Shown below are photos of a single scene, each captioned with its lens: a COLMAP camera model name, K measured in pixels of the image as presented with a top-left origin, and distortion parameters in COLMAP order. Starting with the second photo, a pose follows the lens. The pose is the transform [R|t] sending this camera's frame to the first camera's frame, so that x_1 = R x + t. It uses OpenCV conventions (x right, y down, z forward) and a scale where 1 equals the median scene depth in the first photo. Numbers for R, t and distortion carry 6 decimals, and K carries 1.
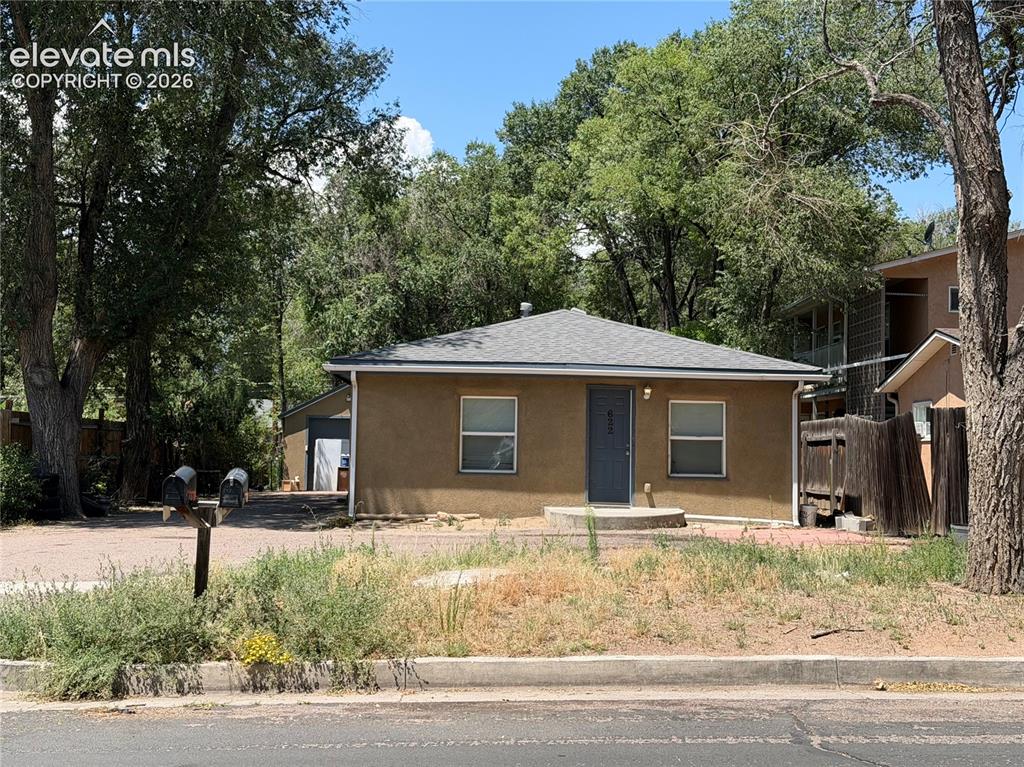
lens RADIAL K [[1456.9, 0, 512.0], [0, 1456.9, 383.5], [0, 0, 1]] dist [0.221296, -0.528880]
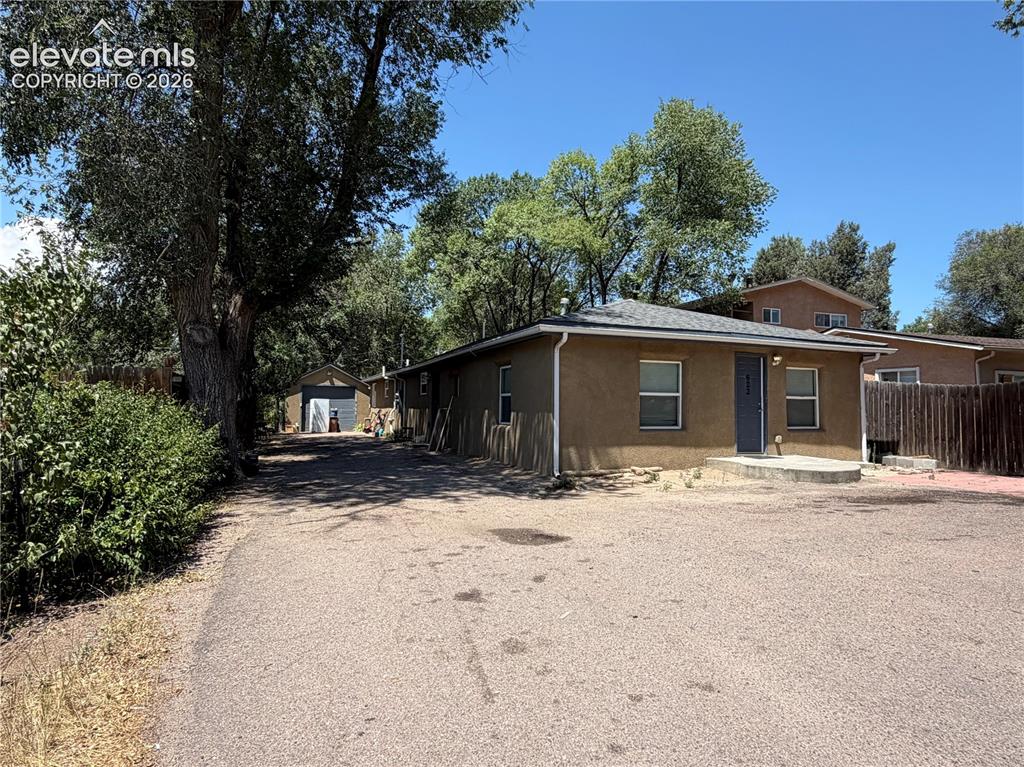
lens RADIAL K [[606.8, 0, 512.0], [0, 606.8, 389.0], [0, 0, 1]] dist [-0.001376, -0.001167]
pose [[0.943129, 0.004039, 0.332402, -0.277985], [-0.011428, 0.999729, 0.020275, 0.022455], [-0.332231, -0.022921, 0.942920, 0.602141]]
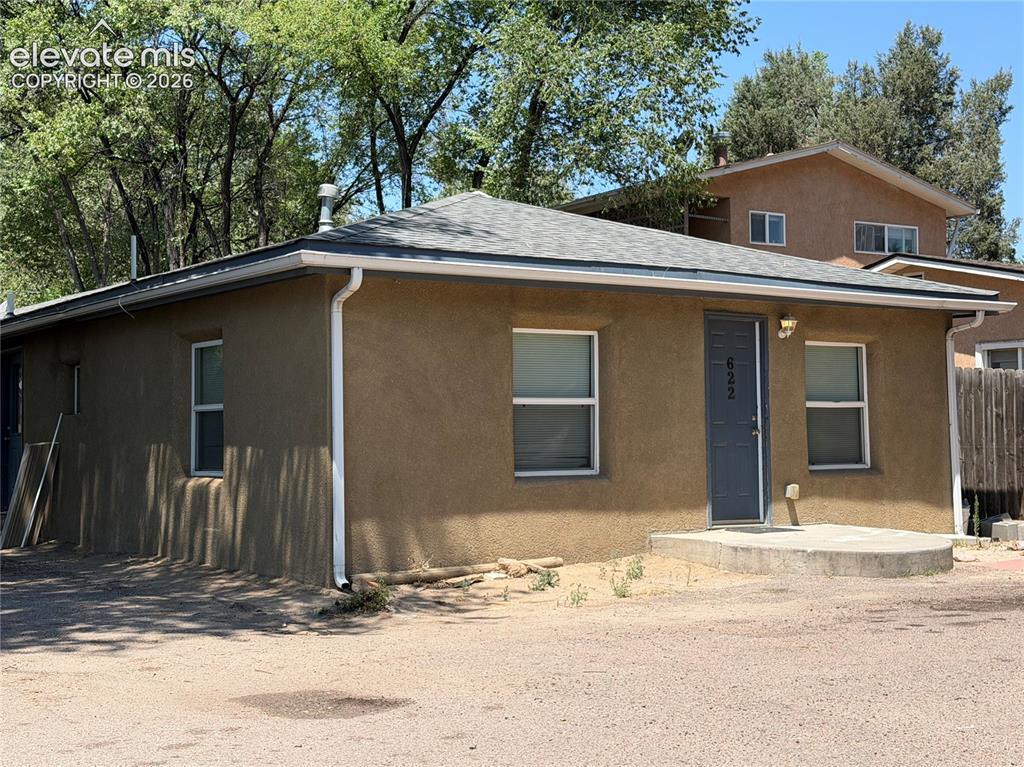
lens RADIAL K [[1456.9, 0, 512.0], [0, 1456.9, 383.5], [0, 0, 1]] dist [0.221296, -0.528880]
pose [[0.838794, -0.003894, 0.544435, -0.313162], [-0.003428, 0.999917, 0.012434, 0.021857], [-0.544438, -0.012296, 0.838711, 0.573664]]
